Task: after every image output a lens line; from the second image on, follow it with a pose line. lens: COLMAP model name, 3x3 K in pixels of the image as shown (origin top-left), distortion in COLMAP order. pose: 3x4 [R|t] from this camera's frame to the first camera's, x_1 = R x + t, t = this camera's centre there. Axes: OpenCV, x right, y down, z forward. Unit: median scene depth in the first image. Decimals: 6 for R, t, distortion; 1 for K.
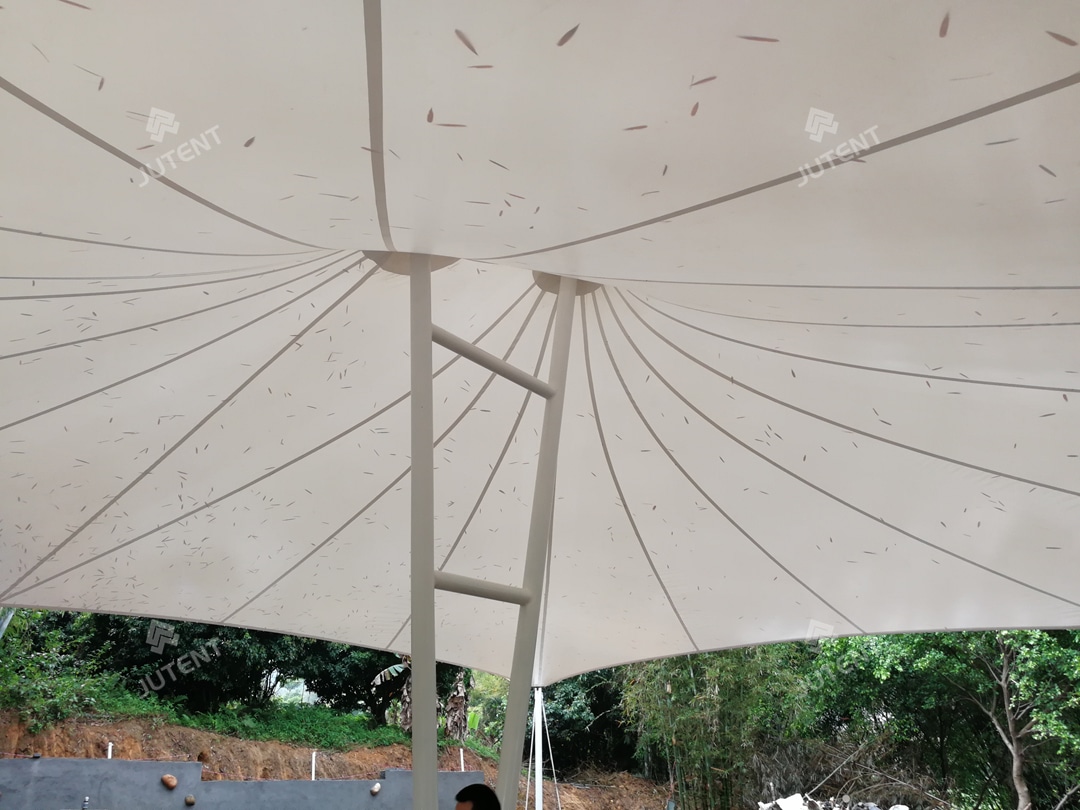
lens RADIAL K [[844.9, 0, 540.0], [0, 844.9, 405.0], [0, 0, 1]] dist [0.000586, 0.011814]
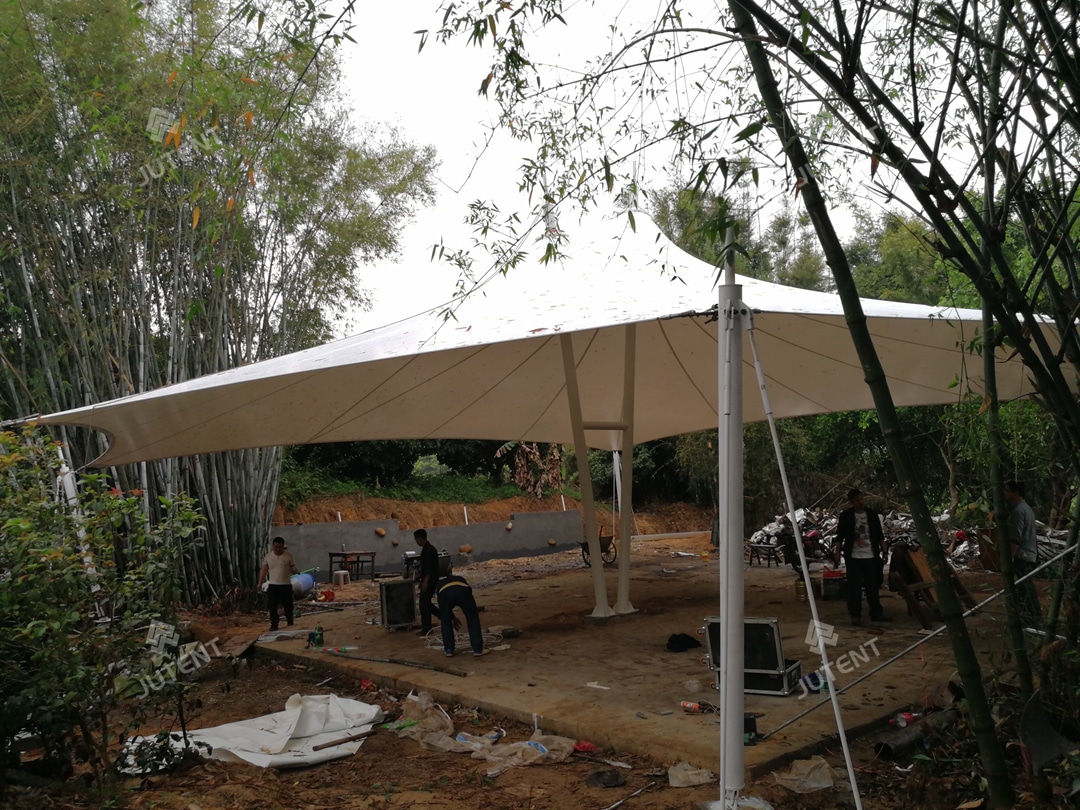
lens RADIAL K [[844.9, 0, 540.0], [0, 844.9, 405.0], [0, 0, 1]] dist [0.000586, 0.011814]
pose [[0.994920, -0.082711, -0.057384, -0.043065], [0.095870, 0.952365, 0.289499, -0.163984], [0.030706, -0.293530, 0.955457, -0.331469]]
